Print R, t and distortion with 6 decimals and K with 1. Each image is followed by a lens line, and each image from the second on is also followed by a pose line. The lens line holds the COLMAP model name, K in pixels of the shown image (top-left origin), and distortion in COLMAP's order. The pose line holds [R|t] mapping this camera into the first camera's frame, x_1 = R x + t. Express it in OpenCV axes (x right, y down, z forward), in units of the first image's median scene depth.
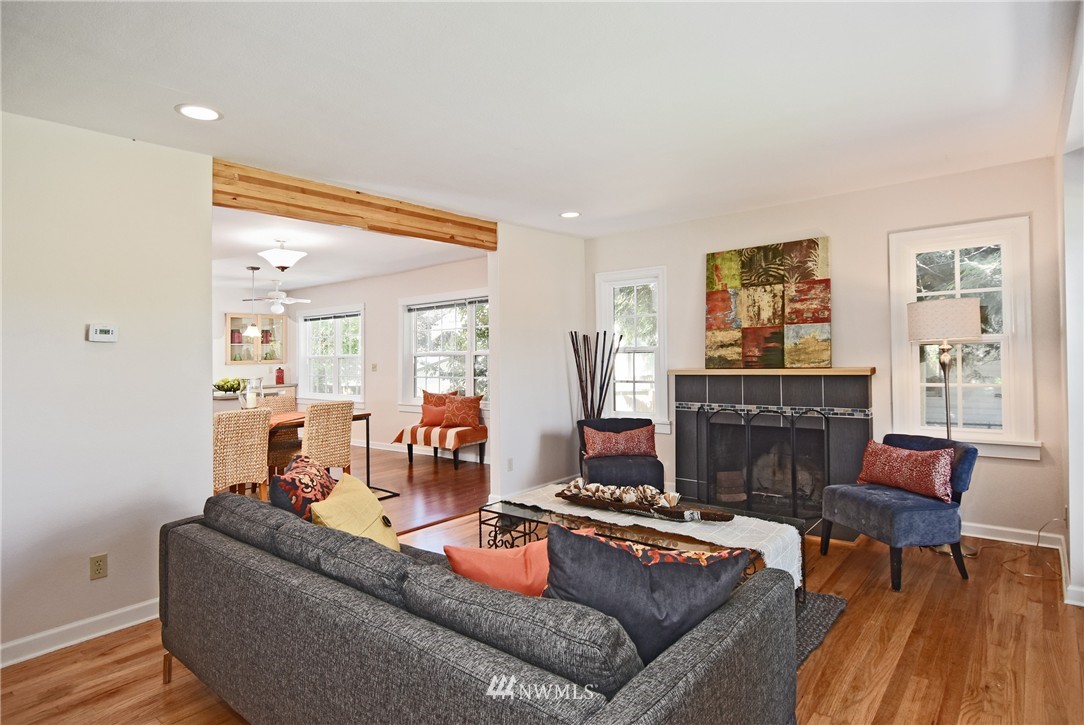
lens RADIAL K [[573.7, 0, 544.5], [0, 573.7, 353.1], [0, 0, 1]] dist [0.008147, -0.010131]
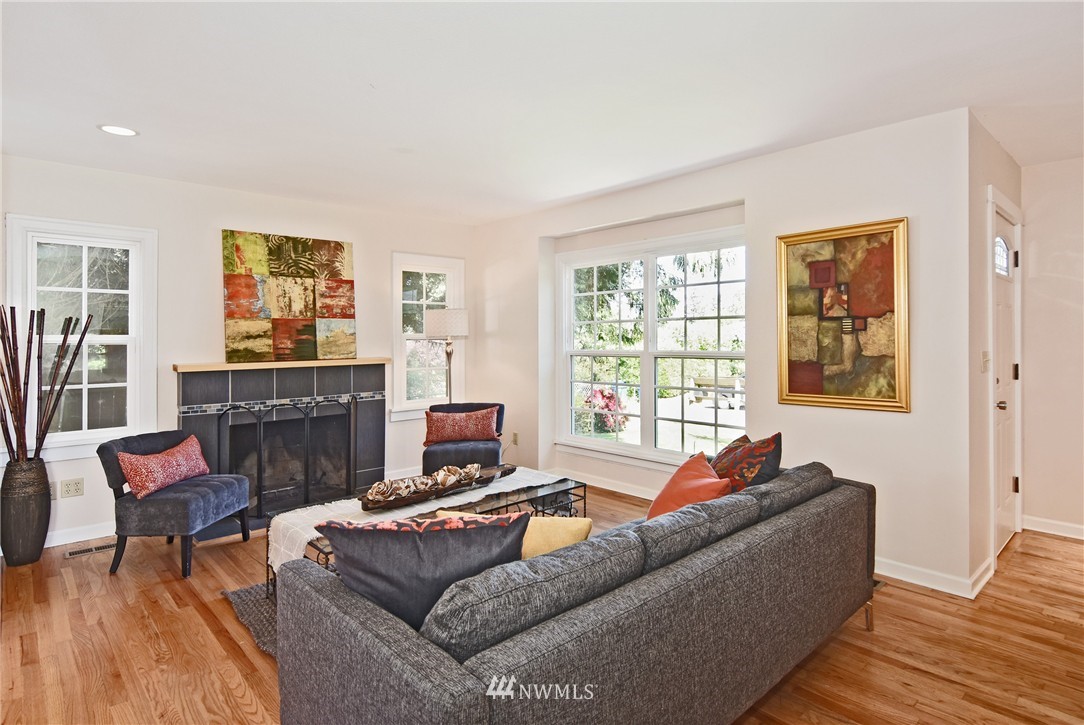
lens RADIAL K [[573.7, 0, 545.3], [0, 573.7, 356.2], [0, 0, 1]] dist [0.008147, -0.010131]
pose [[0.131464, -0.007479, 0.991293, -0.548585], [0.003998, 0.999967, 0.007014, 0.013732], [-0.991313, 0.003041, 0.131490, 0.443946]]
